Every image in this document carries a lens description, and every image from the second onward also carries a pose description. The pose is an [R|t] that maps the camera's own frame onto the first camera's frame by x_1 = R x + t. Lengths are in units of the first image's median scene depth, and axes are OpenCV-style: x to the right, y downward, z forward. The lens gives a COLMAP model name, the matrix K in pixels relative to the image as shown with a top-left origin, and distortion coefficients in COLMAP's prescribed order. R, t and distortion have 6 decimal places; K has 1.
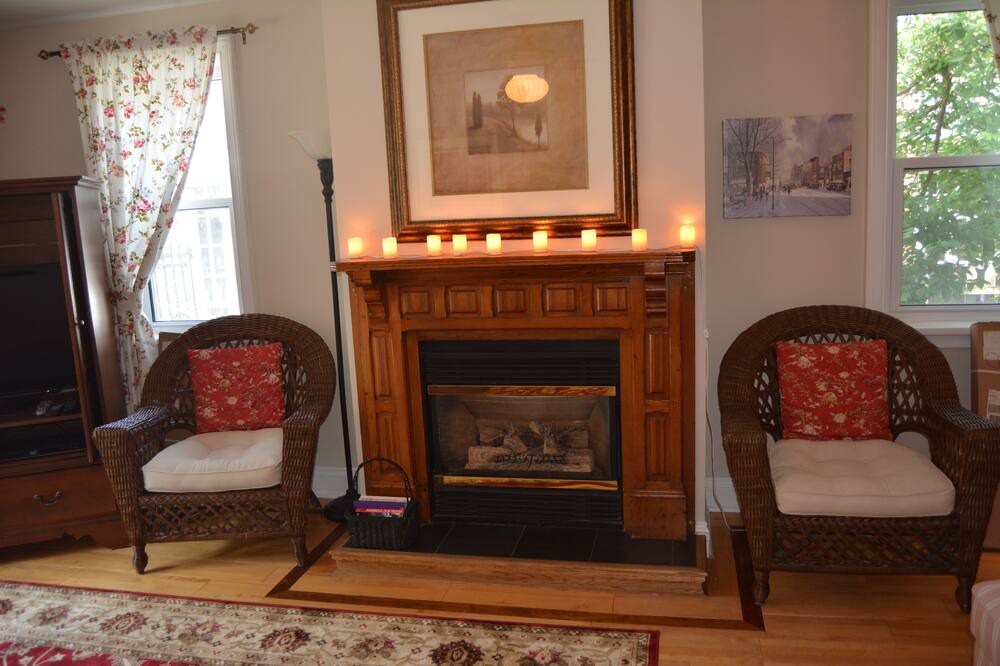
lens RADIAL K [[761.2, 0, 481.6], [0, 761.2, 330.5], [0, 0, 1]] dist [-0.097220, 0.048879]
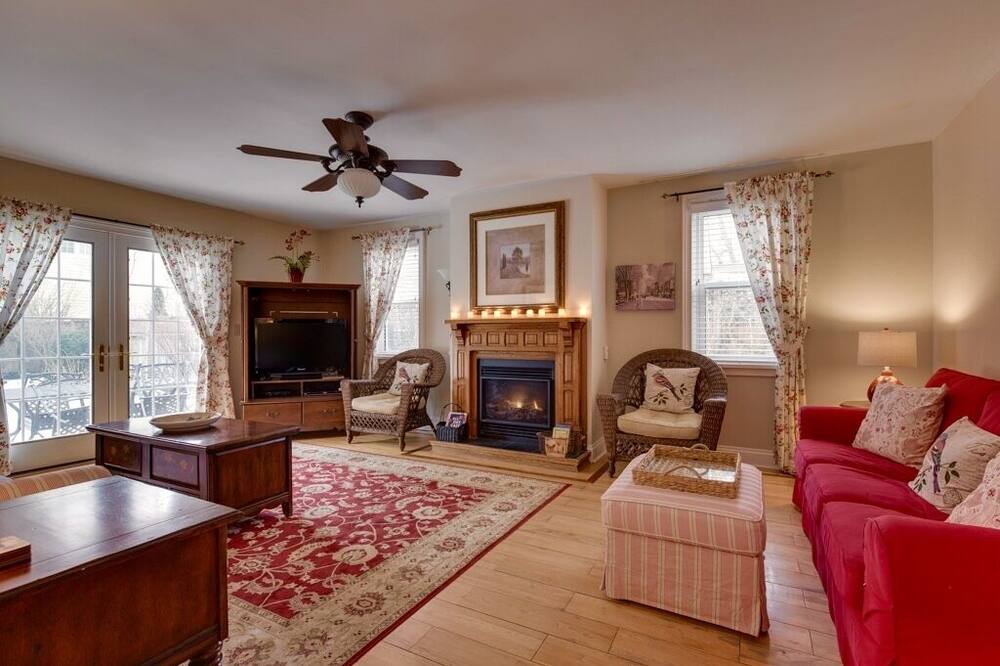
lens RADIAL K [[463.4, 0, 500.0], [0, 463.4, 333.0], [0, 0, 1]] dist [-0.001737, 0.000012]
pose [[0.964345, 0.049337, -0.260010, 0.377945], [-0.092795, 0.983131, -0.157617, 0.174380], [0.247847, 0.176125, 0.952655, -0.388395]]
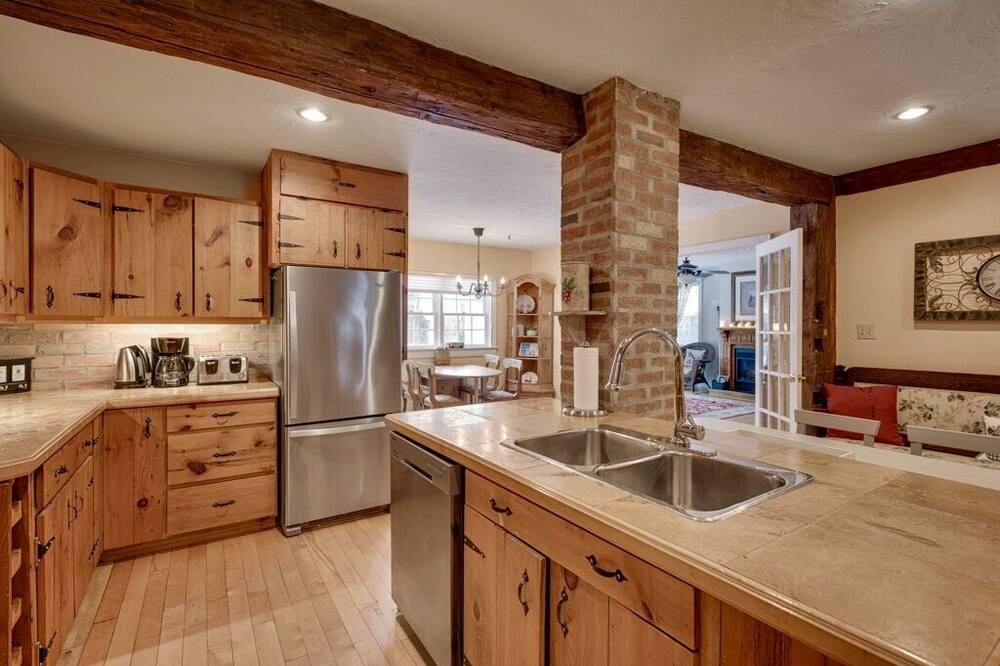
lens RADIAL K [[463.4, 0, 500.0], [0, 463.4, 333.0], [0, 0, 1]] dist [-0.001737, 0.000012]
pose [[0.710354, 0.063132, -0.701007, 0.909925], [-0.155806, 0.985365, -0.069144, 0.365167], [0.686383, 0.158338, 0.709794, -2.066212]]
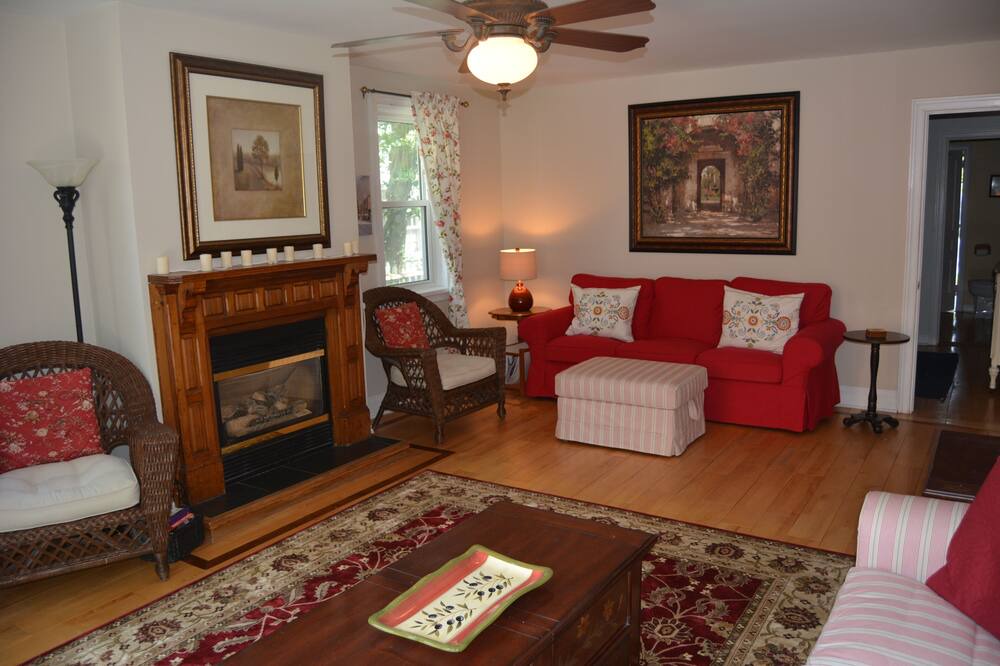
lens RADIAL K [[768.3, 0, 478.8], [0, 768.3, 346.3], [0, 0, 1]] dist [-0.131774, 0.066935]
pose [[0.368548, -0.128947, 0.920622, -1.107891], [0.168212, 0.983235, 0.070377, 0.013877], [-0.914263, 0.128922, 0.384060, 0.141640]]
